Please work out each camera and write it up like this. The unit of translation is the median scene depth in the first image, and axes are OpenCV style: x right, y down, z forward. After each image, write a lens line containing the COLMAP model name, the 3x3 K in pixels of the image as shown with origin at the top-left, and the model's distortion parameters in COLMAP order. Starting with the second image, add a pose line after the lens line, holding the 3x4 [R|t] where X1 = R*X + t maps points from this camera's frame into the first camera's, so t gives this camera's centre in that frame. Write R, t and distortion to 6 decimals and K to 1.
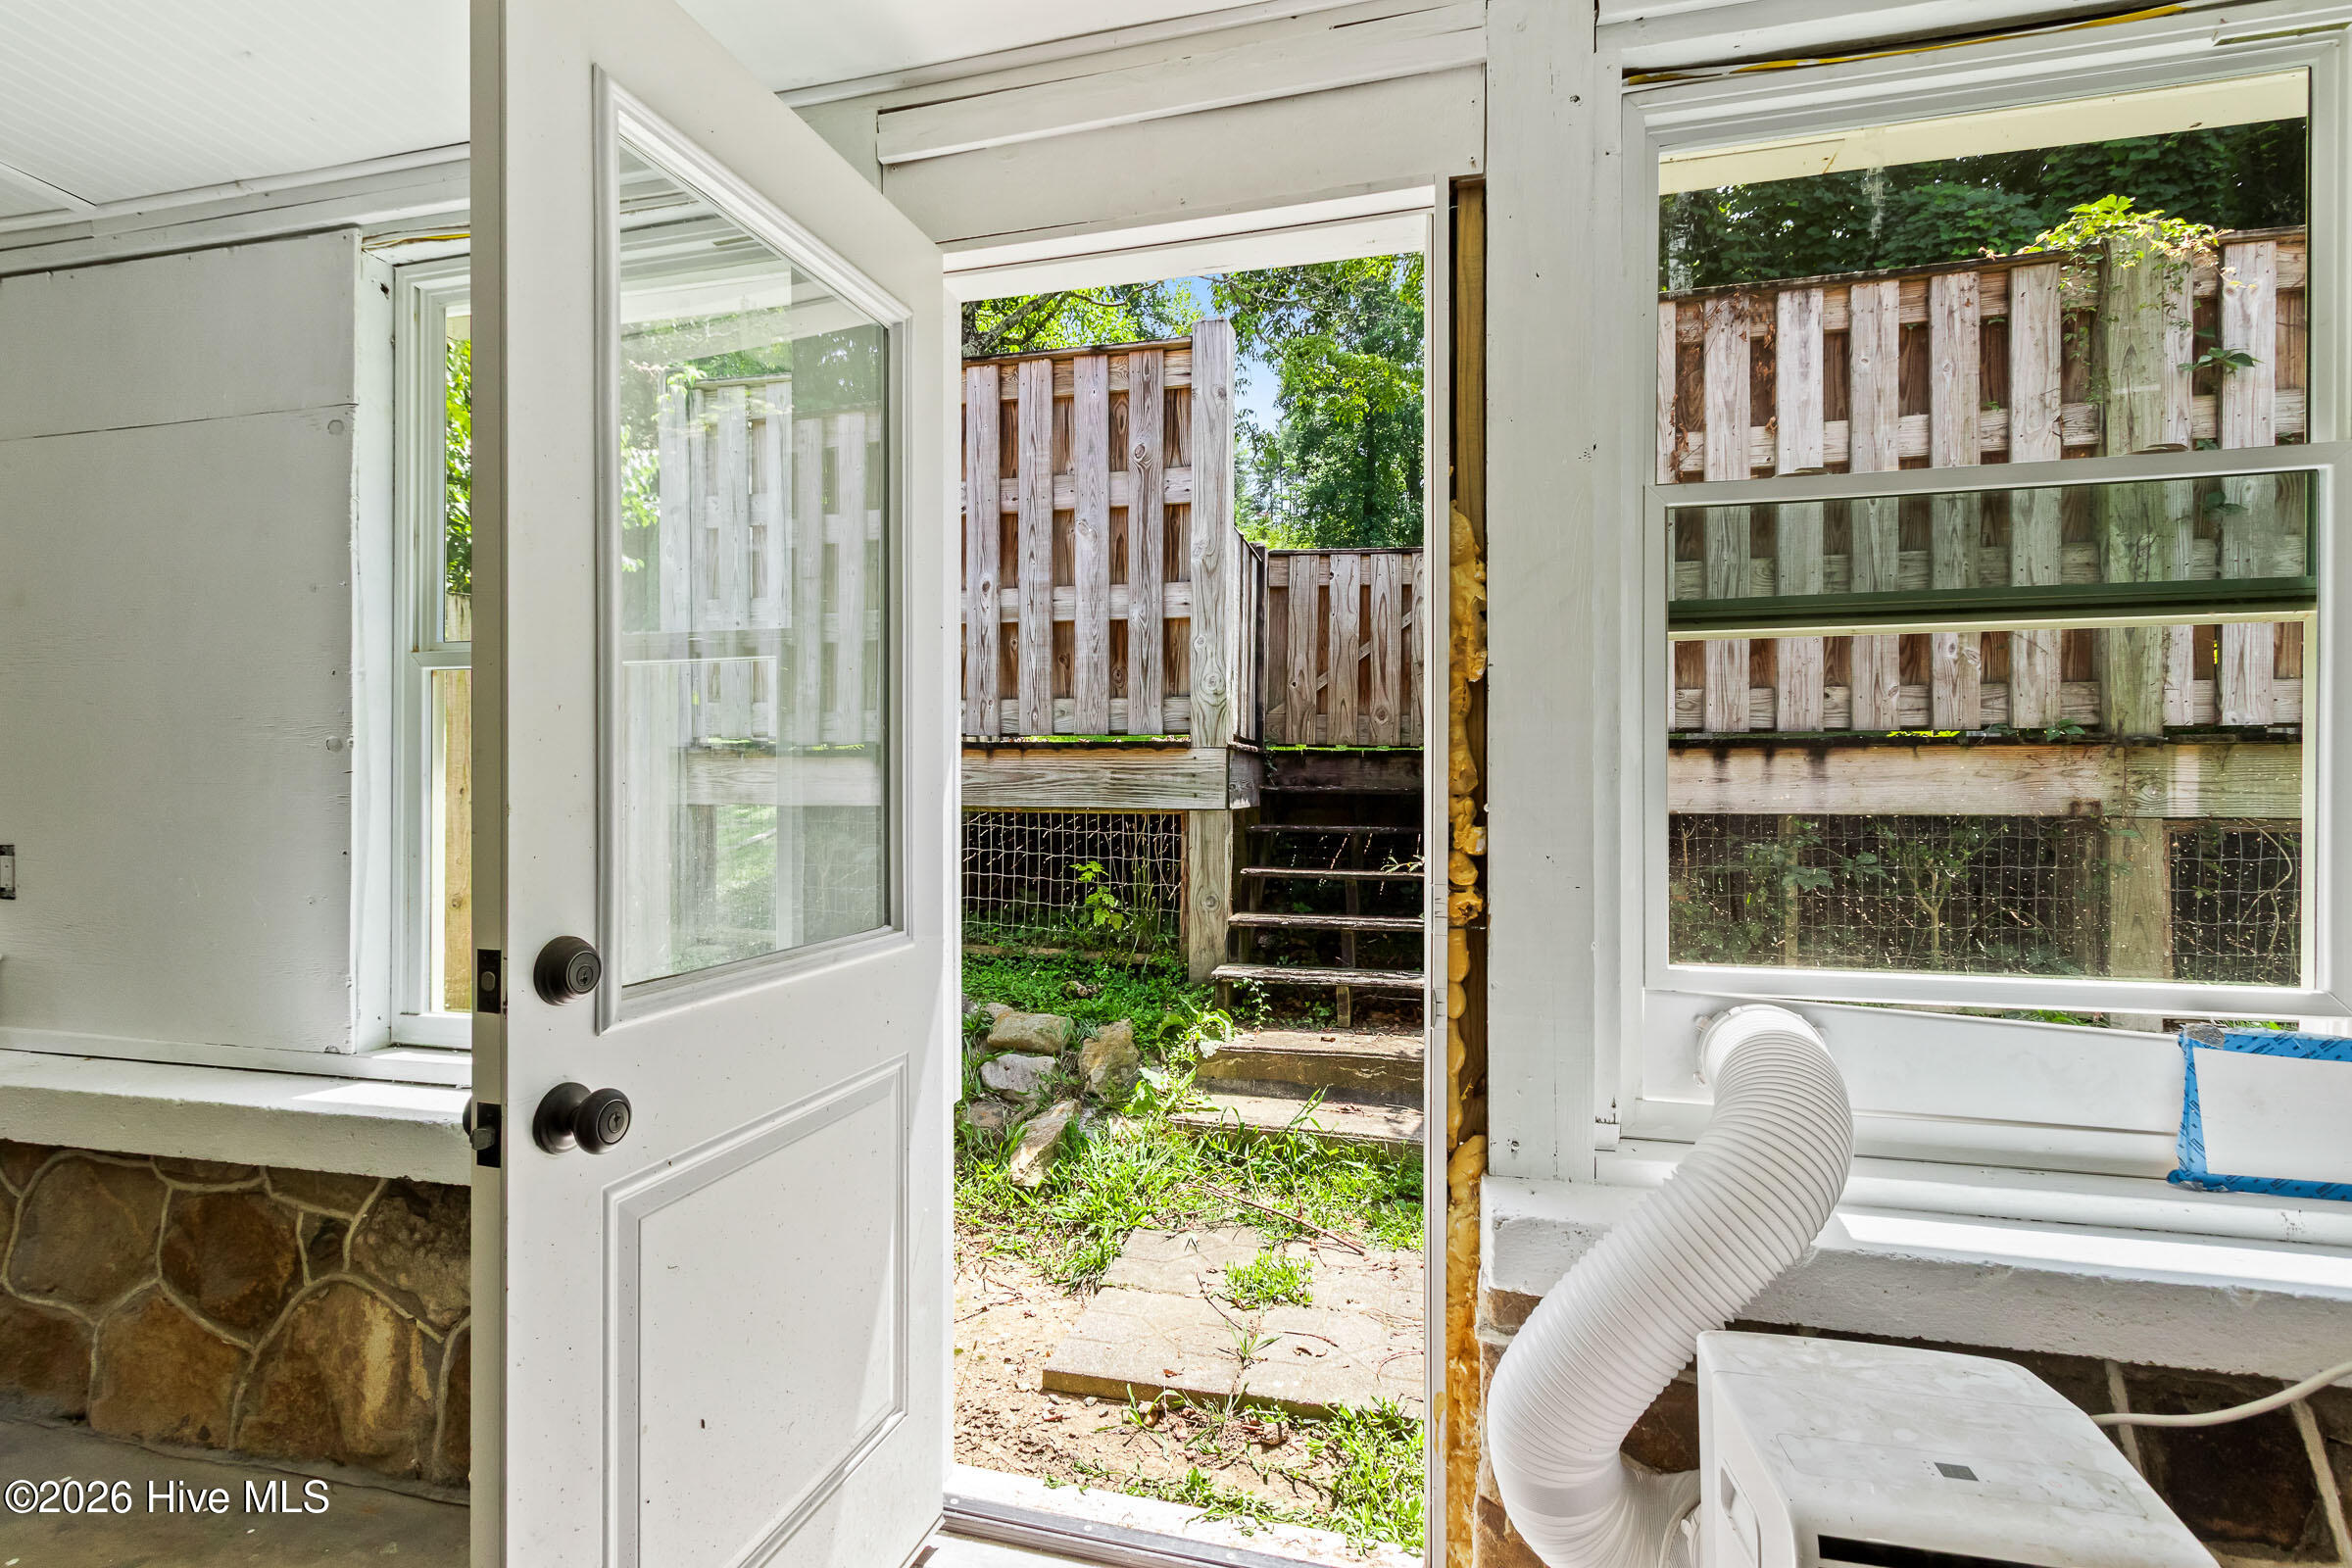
lens RADIAL K [[1168.0, 0, 1179.2], [0, 1168.0, 807.4], [0, 0, 1]] dist [-0.000059, 0.000069]
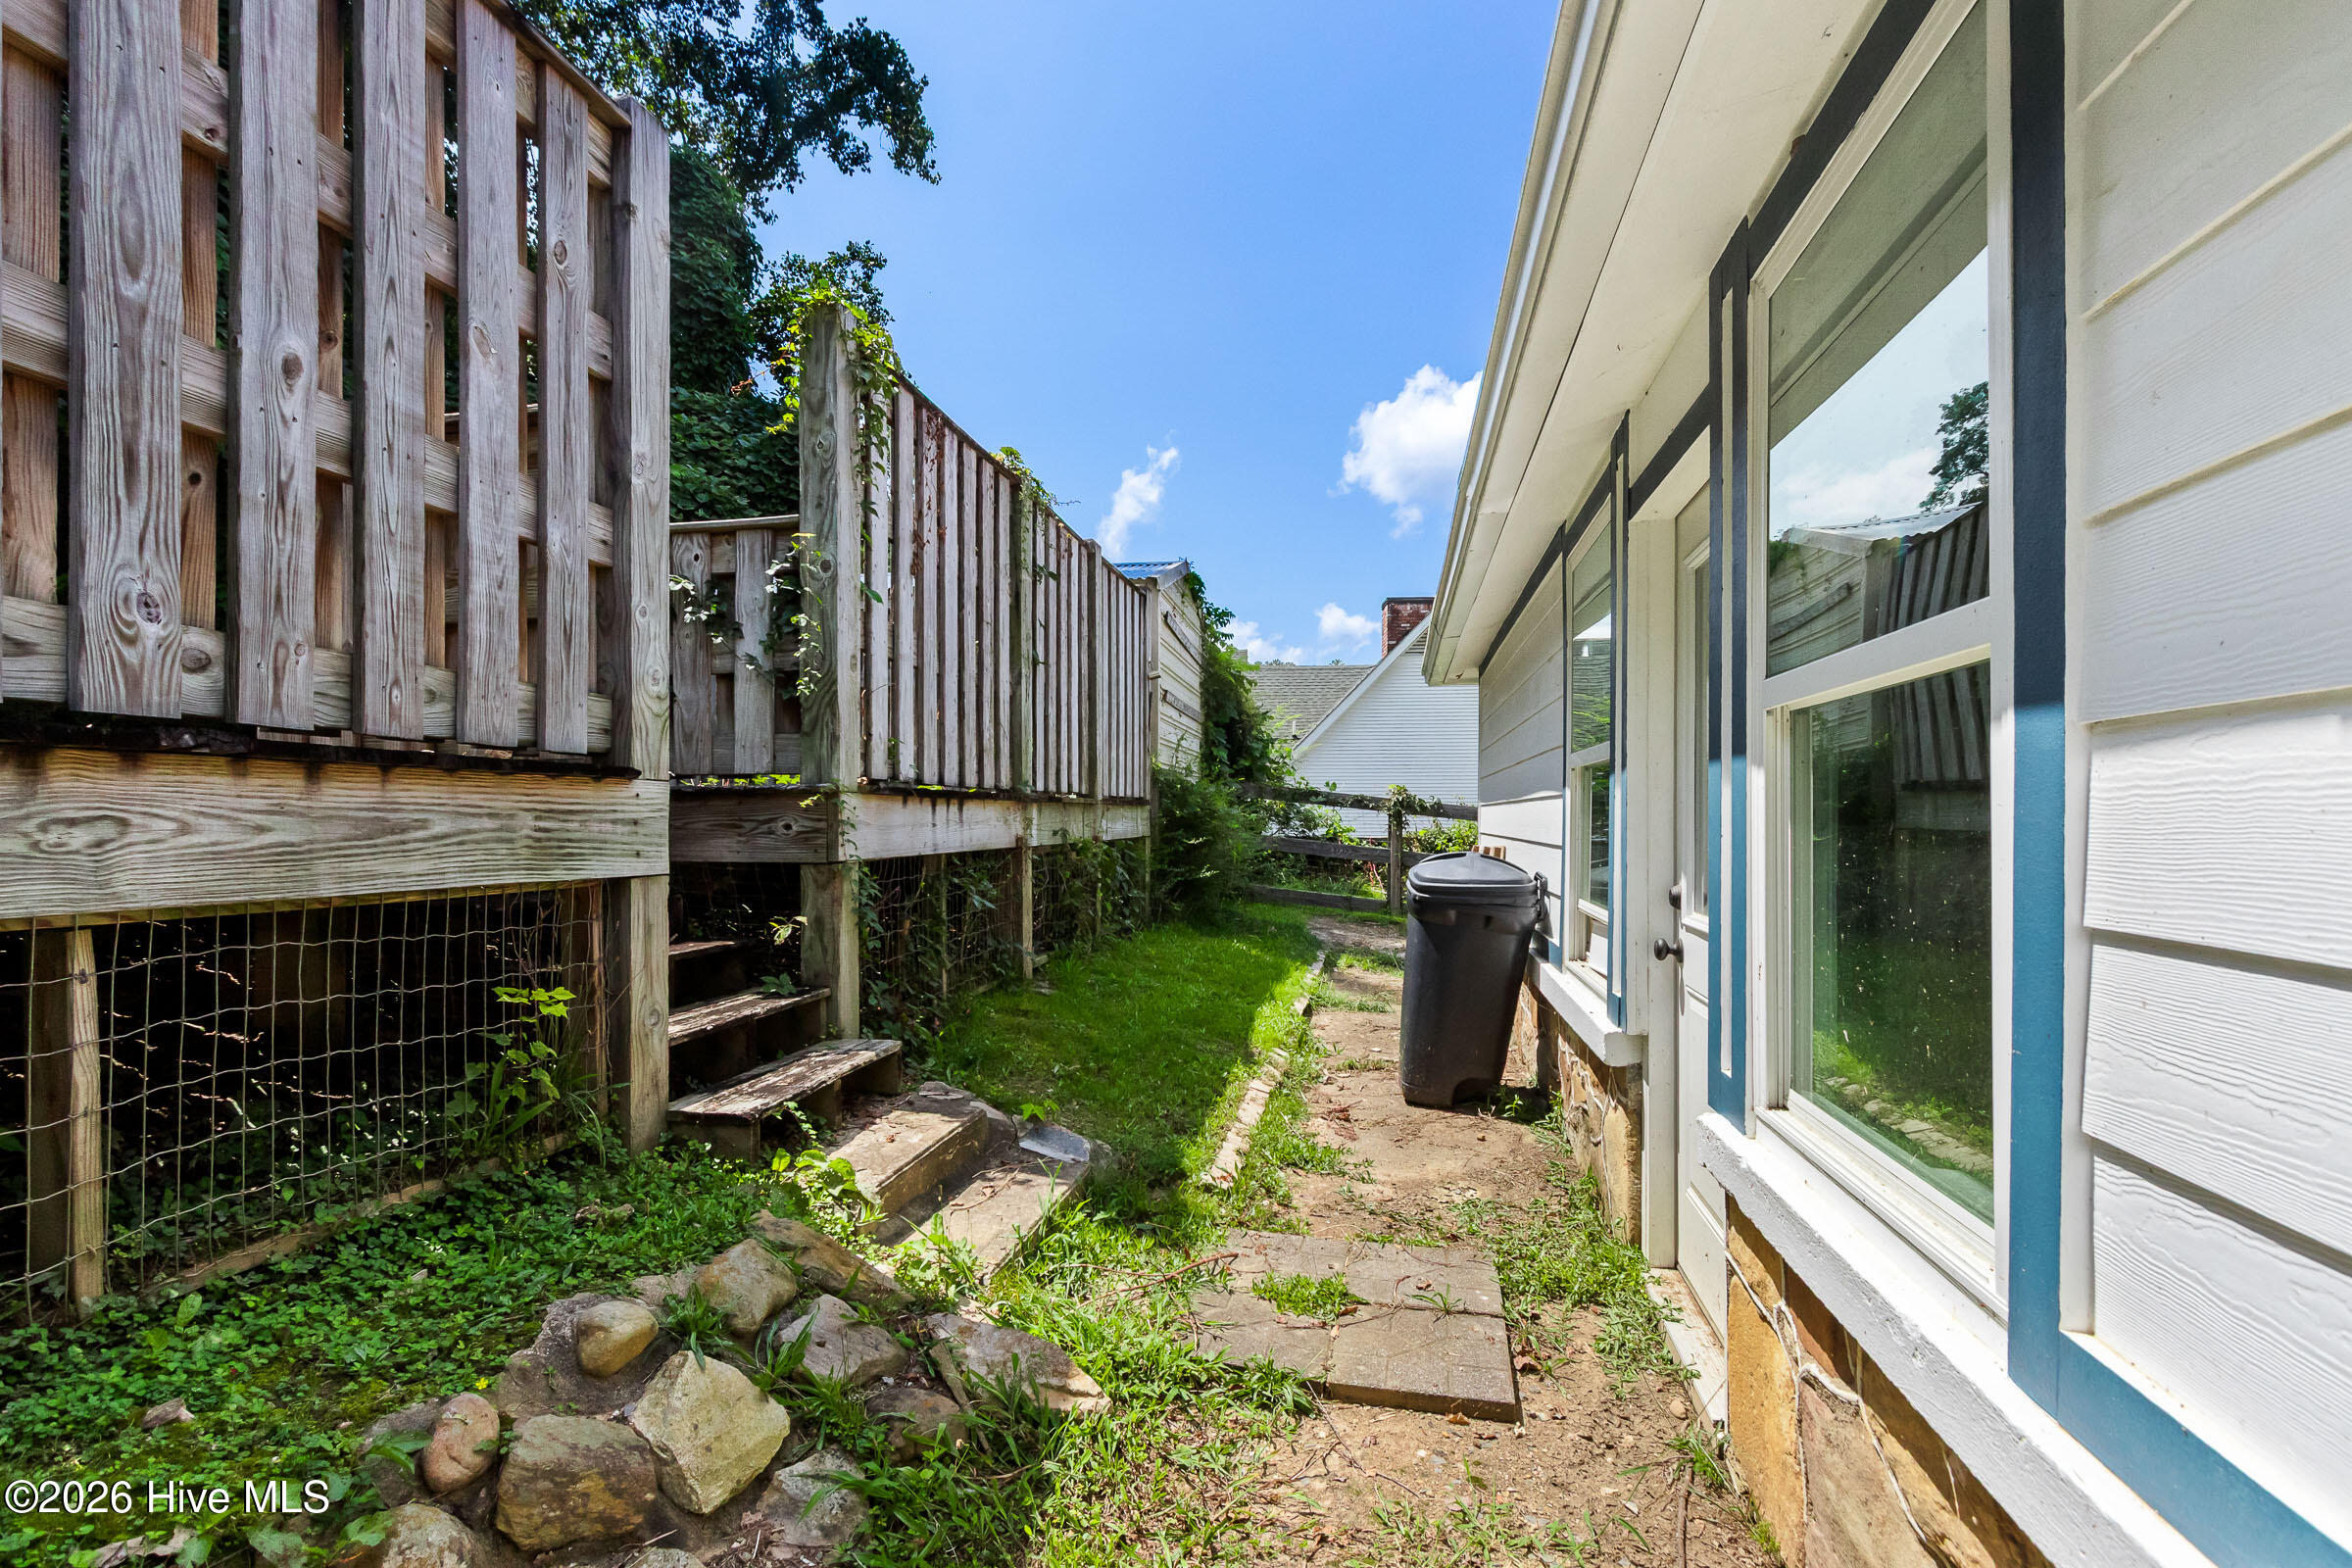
lens RADIAL K [[1168.0, 0, 1179.2], [0, 1168.0, 807.4], [0, 0, 1]] dist [-0.000059, 0.000069]
pose [[-0.093770, 0.002115, 0.995592, -0.631098], [0.000608, 0.999998, -0.002067, -0.033587], [-0.995594, 0.000412, -0.093771, 0.755268]]
